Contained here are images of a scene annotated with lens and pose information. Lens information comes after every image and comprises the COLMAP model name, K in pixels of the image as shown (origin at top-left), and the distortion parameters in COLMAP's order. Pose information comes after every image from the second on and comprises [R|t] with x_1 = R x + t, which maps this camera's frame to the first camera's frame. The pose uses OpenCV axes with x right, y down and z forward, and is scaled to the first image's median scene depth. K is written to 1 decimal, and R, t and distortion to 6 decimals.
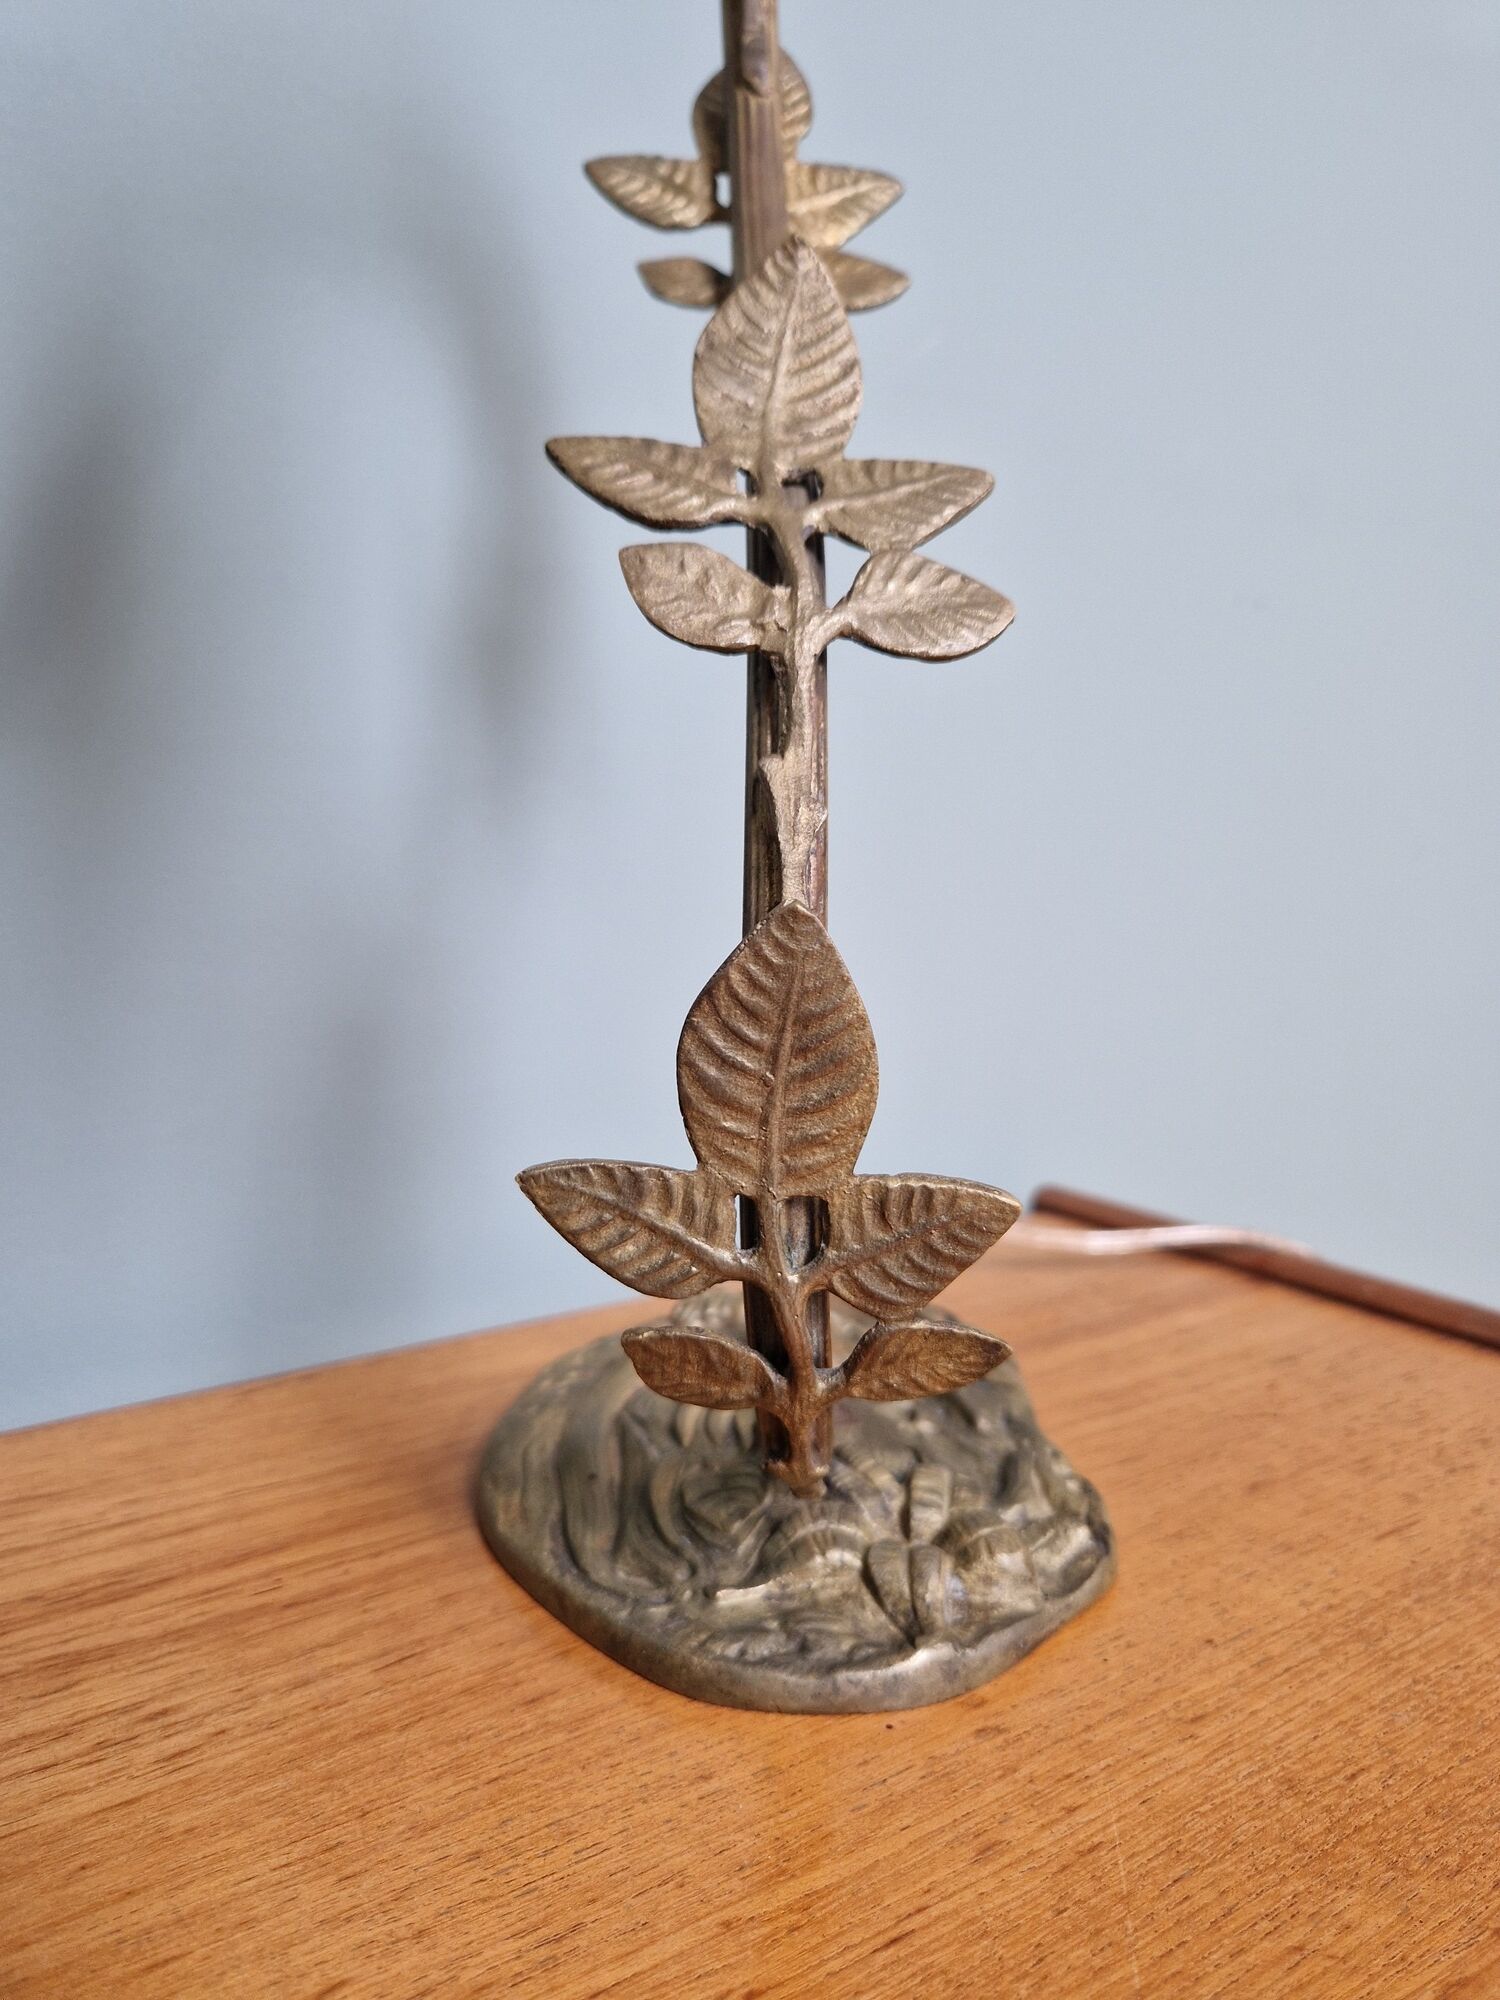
lens RADIAL K [[1364.5, 0, 759.3], [0, 1364.5, 982.2], [0, 0, 1]] dist [0.063635, -0.053920]
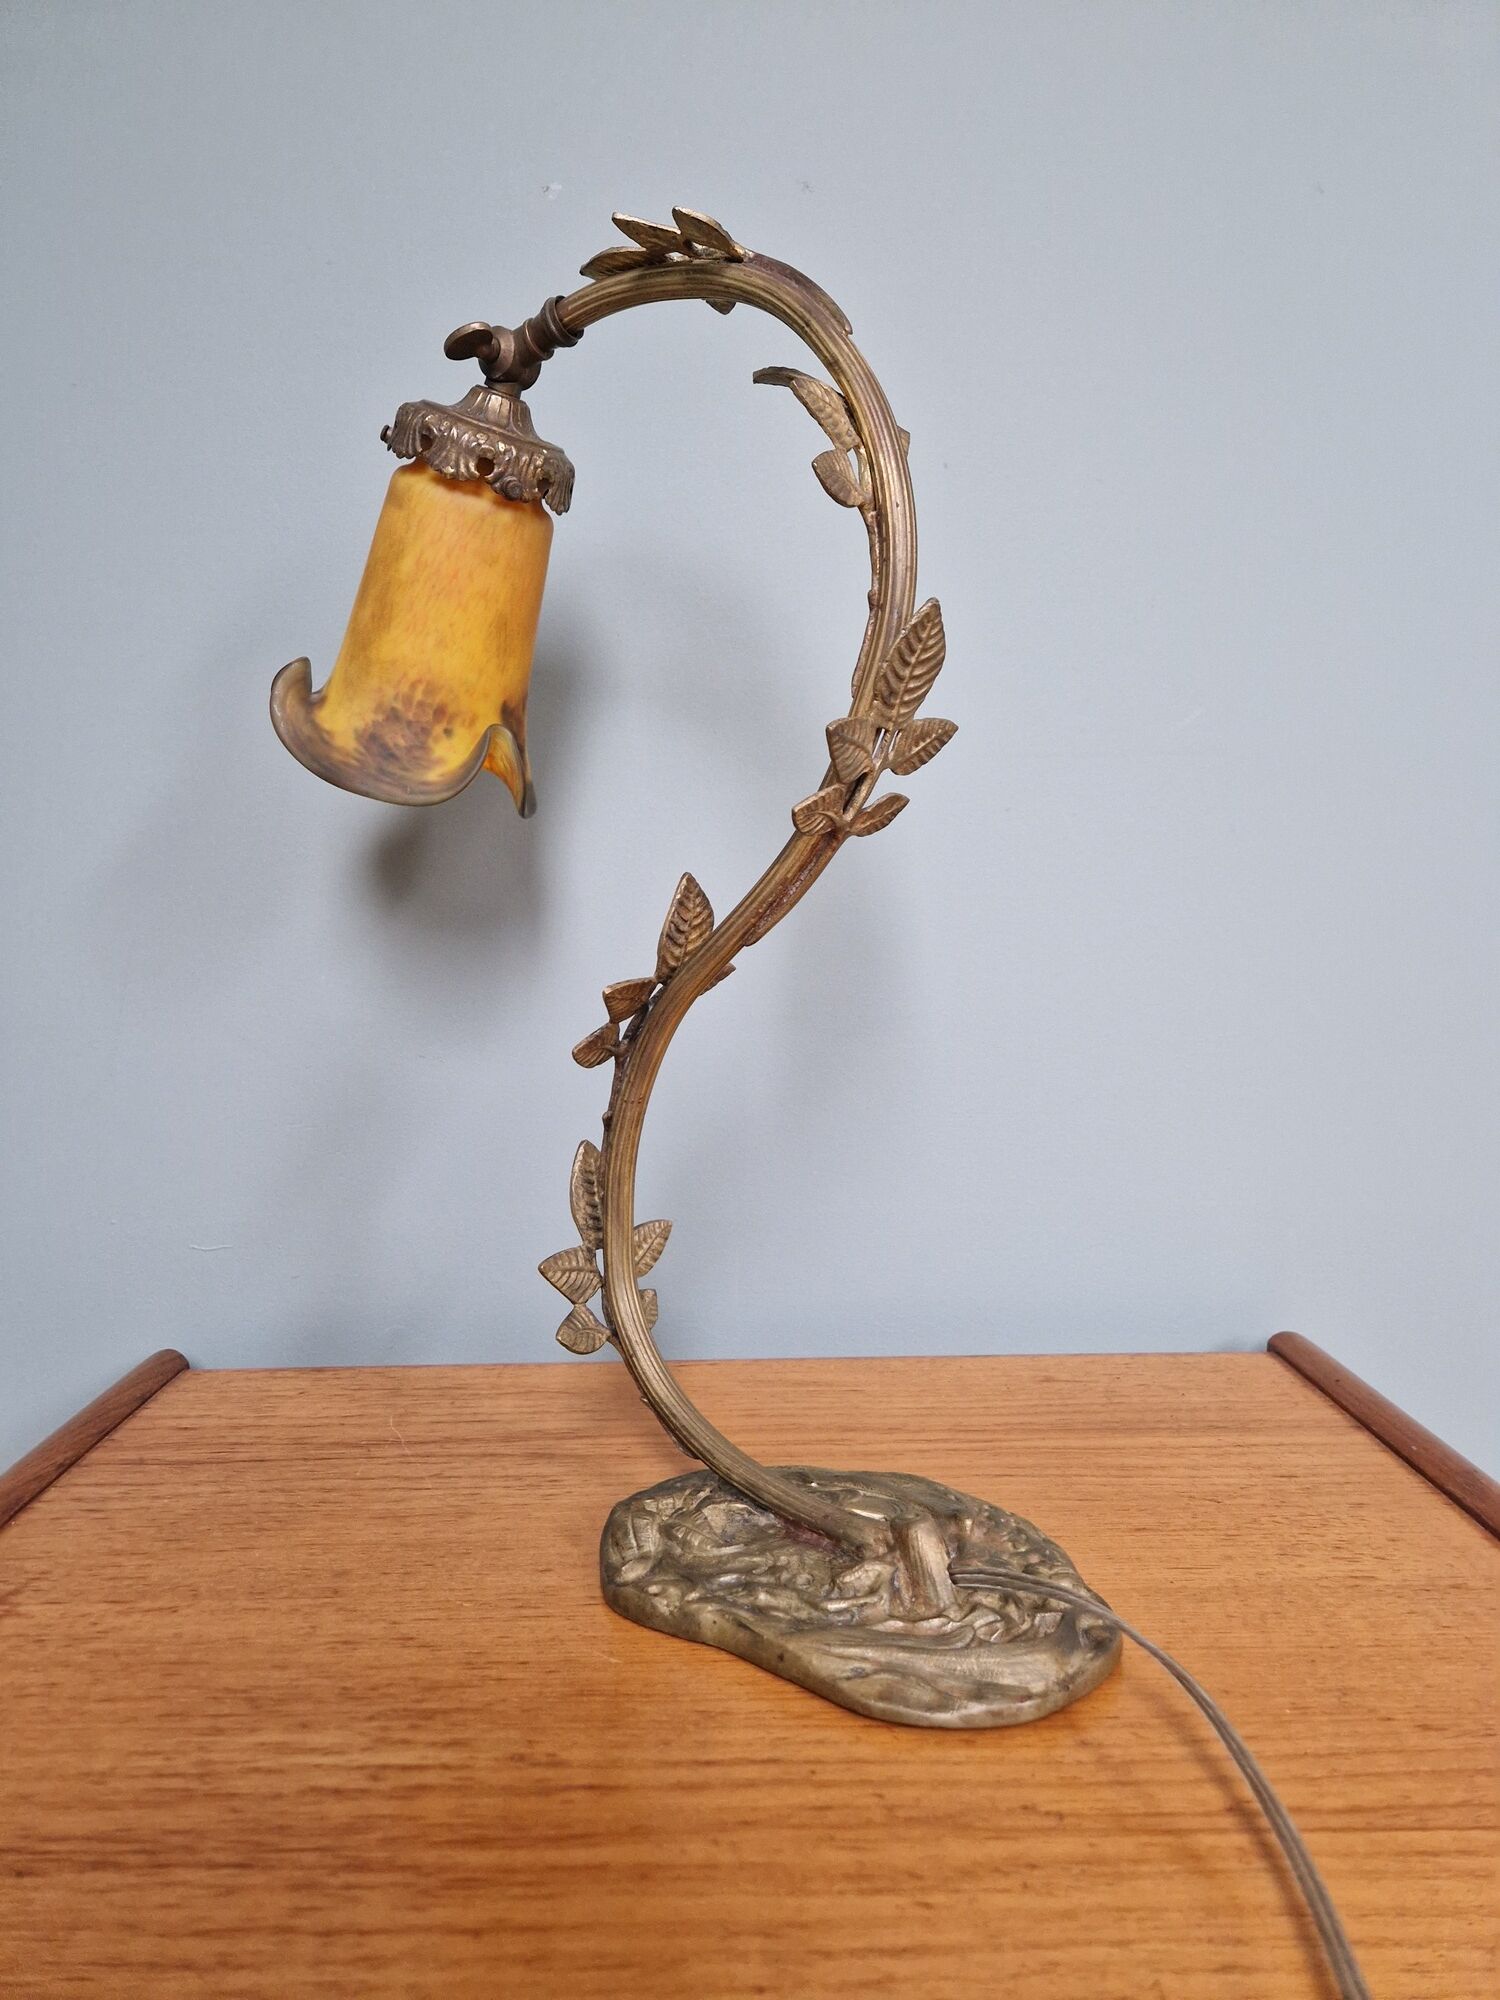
lens RADIAL K [[1364.5, 0, 746.4], [0, 1364.5, 1001.1], [0, 0, 1]] dist [0.063635, -0.053920]
pose [[0.840860, 0.032731, -0.540262, 1.207418], [-0.041401, 0.999135, -0.003905, -0.337728], [0.539667, 0.025651, 0.841488, -0.925538]]
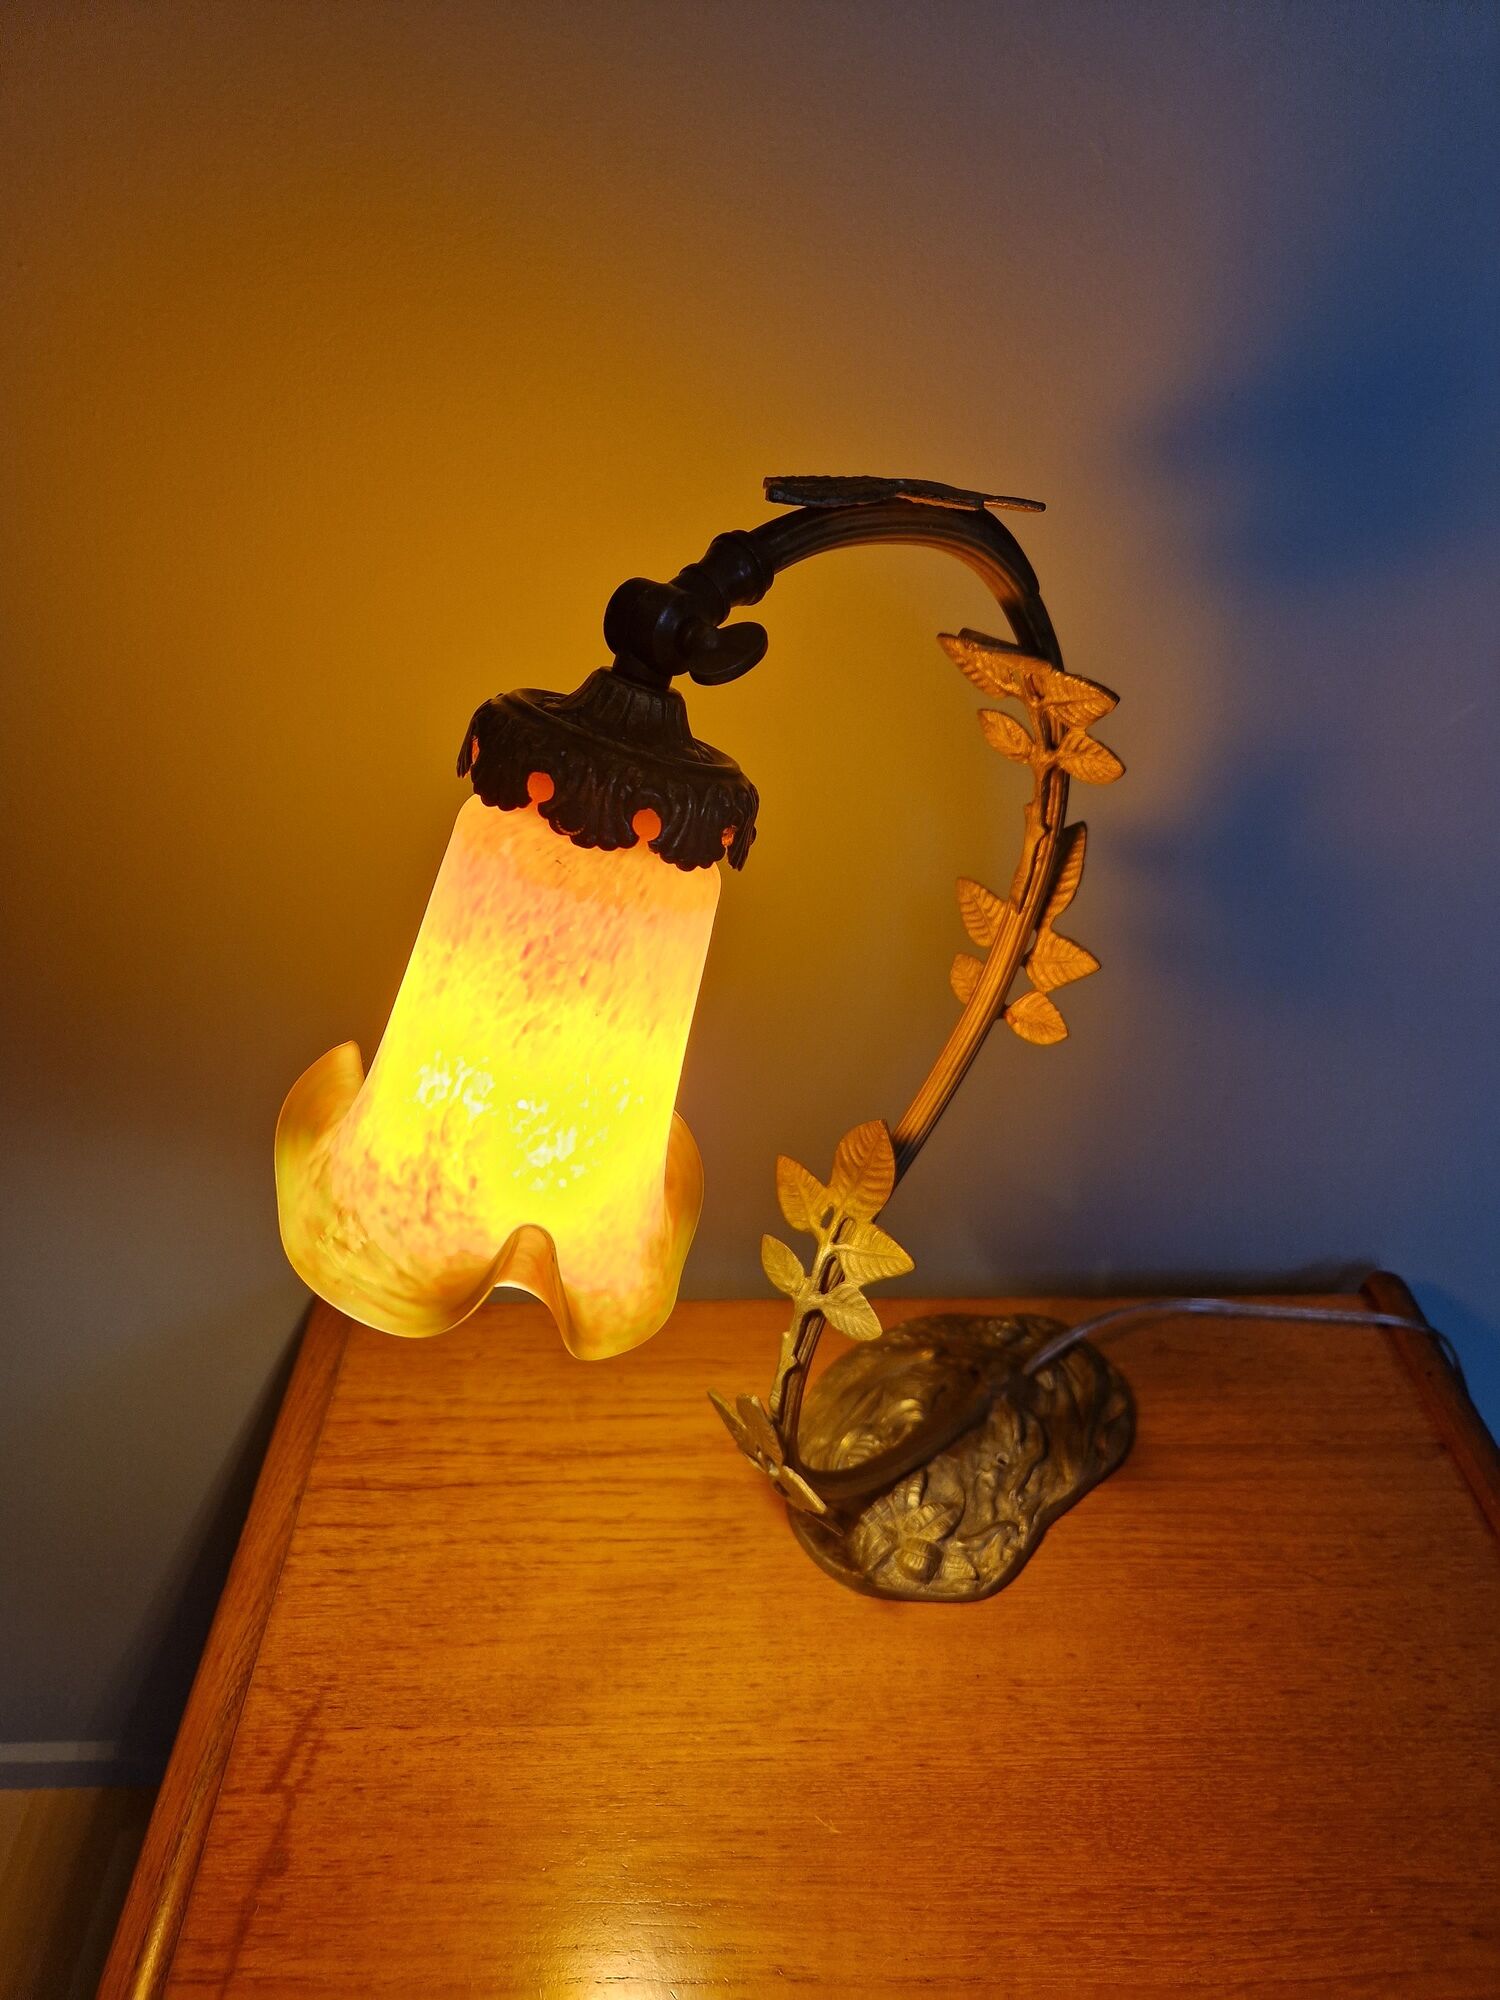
lens RADIAL K [[1364.5, 0, 746.7], [0, 1364.5, 1035.3], [0, 0, 1]] dist [0.063635, -0.053920]
pose [[0.845465, 0.327406, -0.421893, 0.449179], [-0.063126, 0.845749, 0.529833, -1.893438], [0.530287, -0.421323, 0.735719, -0.631310]]
